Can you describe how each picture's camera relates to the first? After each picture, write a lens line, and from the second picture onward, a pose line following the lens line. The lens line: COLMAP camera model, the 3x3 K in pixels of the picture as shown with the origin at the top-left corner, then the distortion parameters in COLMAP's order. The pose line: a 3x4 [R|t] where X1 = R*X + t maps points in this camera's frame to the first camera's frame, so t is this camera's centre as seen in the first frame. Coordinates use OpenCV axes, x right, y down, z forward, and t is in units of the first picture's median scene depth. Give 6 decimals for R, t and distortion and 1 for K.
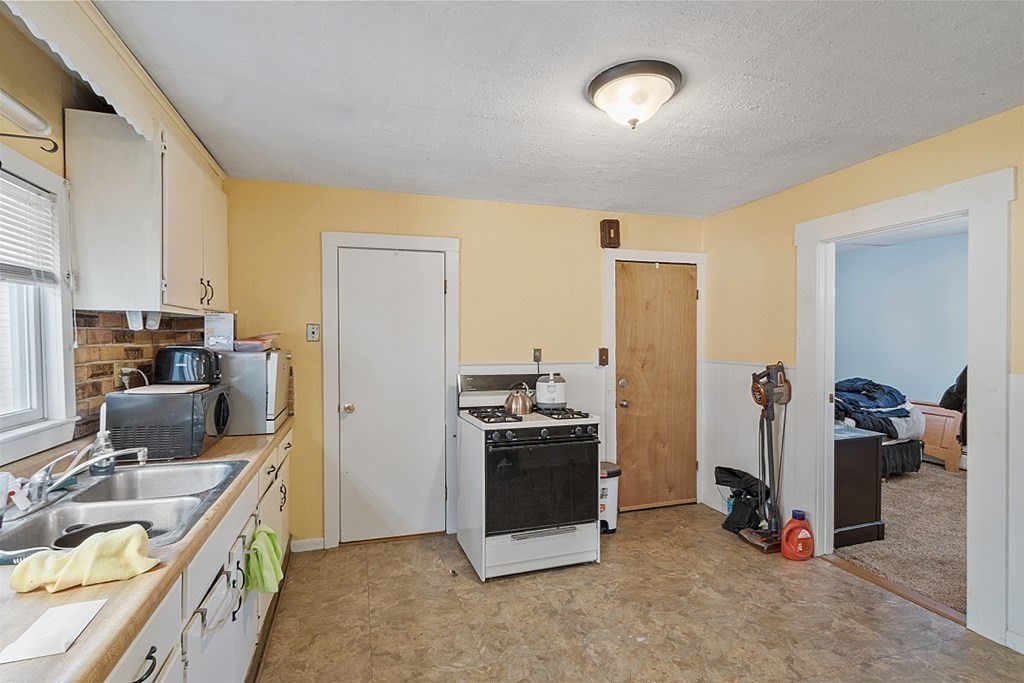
lens RADIAL K [[473.2, 0, 500.8], [0, 473.2, 344.8], [0, 0, 1]] dist [0.001071, -0.000158]
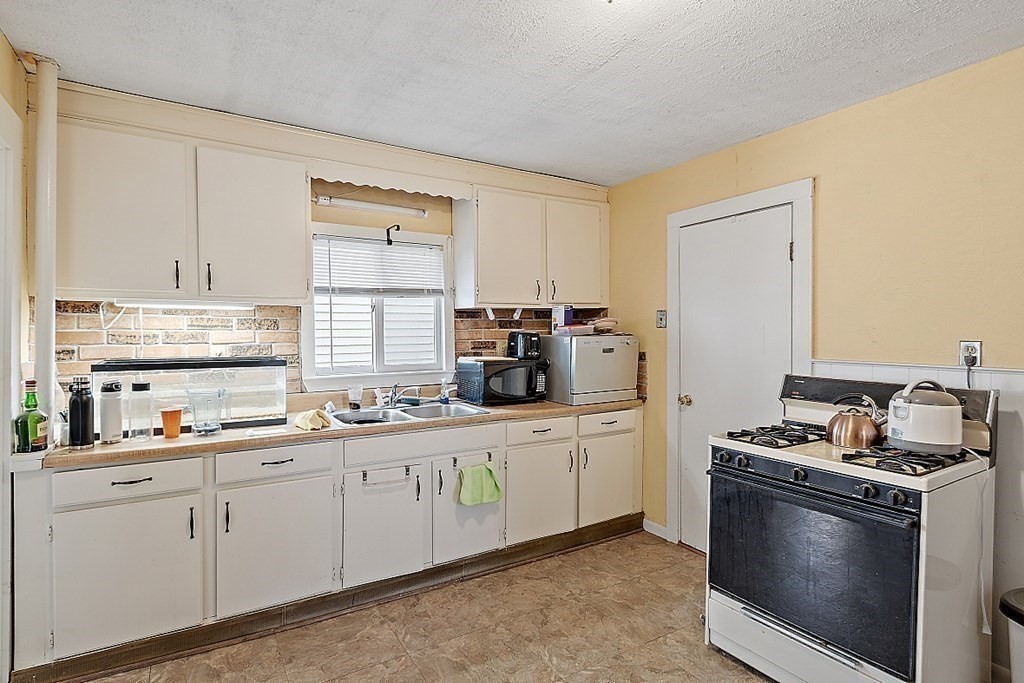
lens RADIAL K [[512.9, 0, 502.3], [0, 512.9, 341.5], [0, 0, 1]] dist [-0.013463, 0.002832]
pose [[0.235176, 0.018535, -0.971776, 0.730597], [-0.012317, 0.999795, 0.016089, 0.010278], [0.971875, 0.008185, 0.235356, 0.537980]]
